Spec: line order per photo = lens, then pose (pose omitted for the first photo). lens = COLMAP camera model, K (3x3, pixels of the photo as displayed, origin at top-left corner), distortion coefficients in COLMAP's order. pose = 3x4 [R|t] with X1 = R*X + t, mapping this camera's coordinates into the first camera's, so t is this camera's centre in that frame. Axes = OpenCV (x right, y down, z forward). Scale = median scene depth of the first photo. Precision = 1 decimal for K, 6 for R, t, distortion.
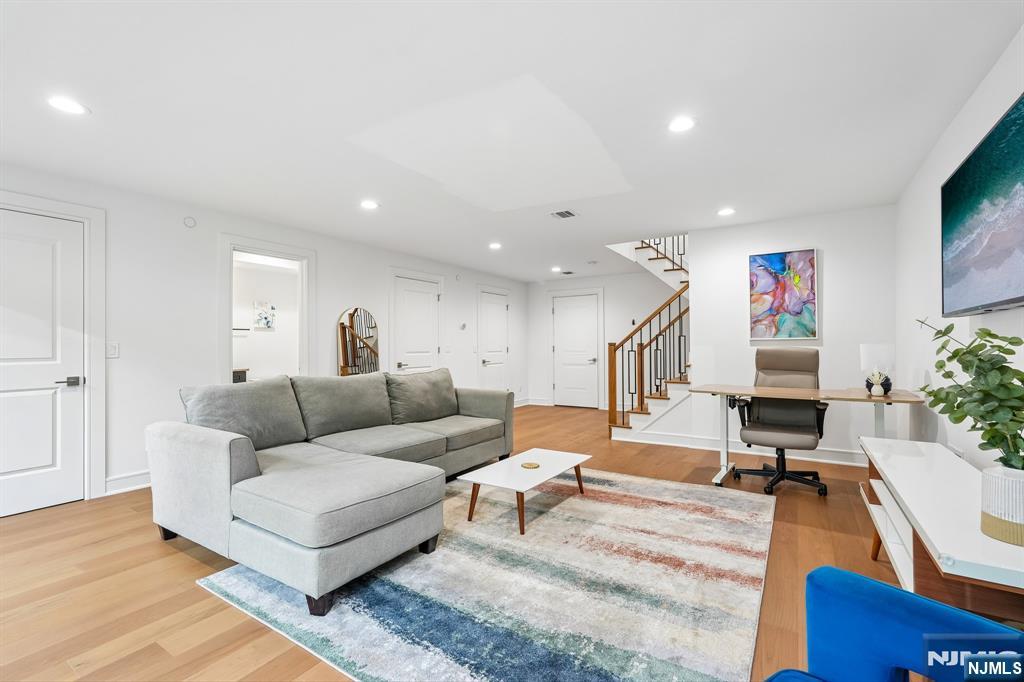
lens RADIAL K [[449.7, 0, 513.9], [0, 449.7, 341.6], [0, 0, 1]] dist [-0.011568, 0.004369]
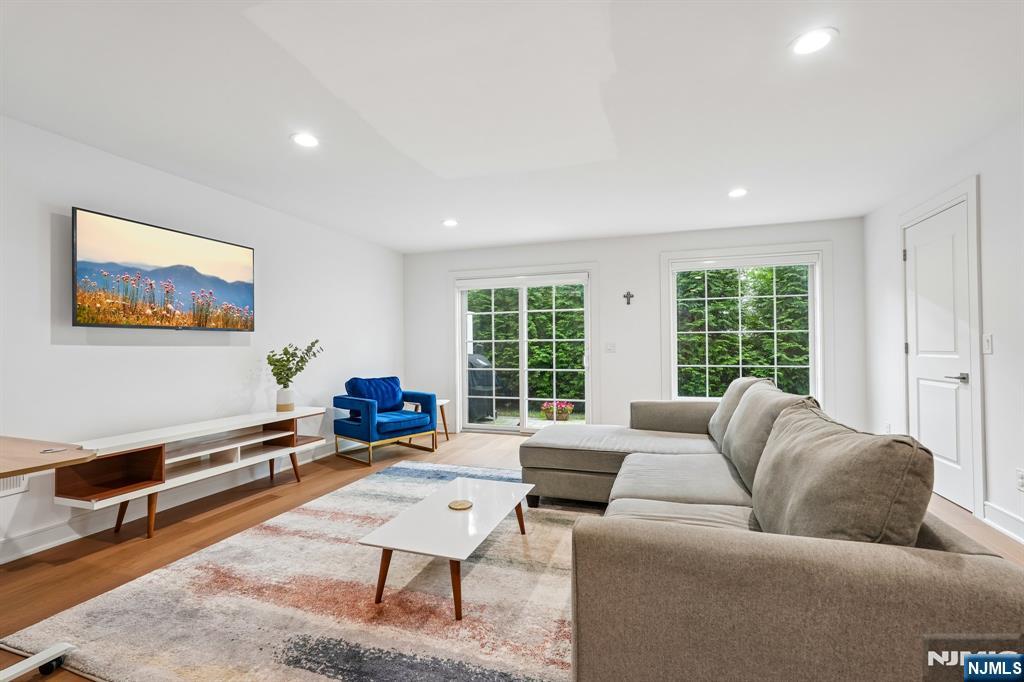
lens RADIAL K [[449.7, 0, 513.9], [0, 449.7, 341.6], [0, 0, 1]] dist [-0.011568, 0.004369]
pose [[-0.972950, 0.008856, -0.230845, 0.119113], [0.011417, 0.999887, -0.009762, 0.013301], [0.230733, -0.012134, -0.972942, 1.698930]]
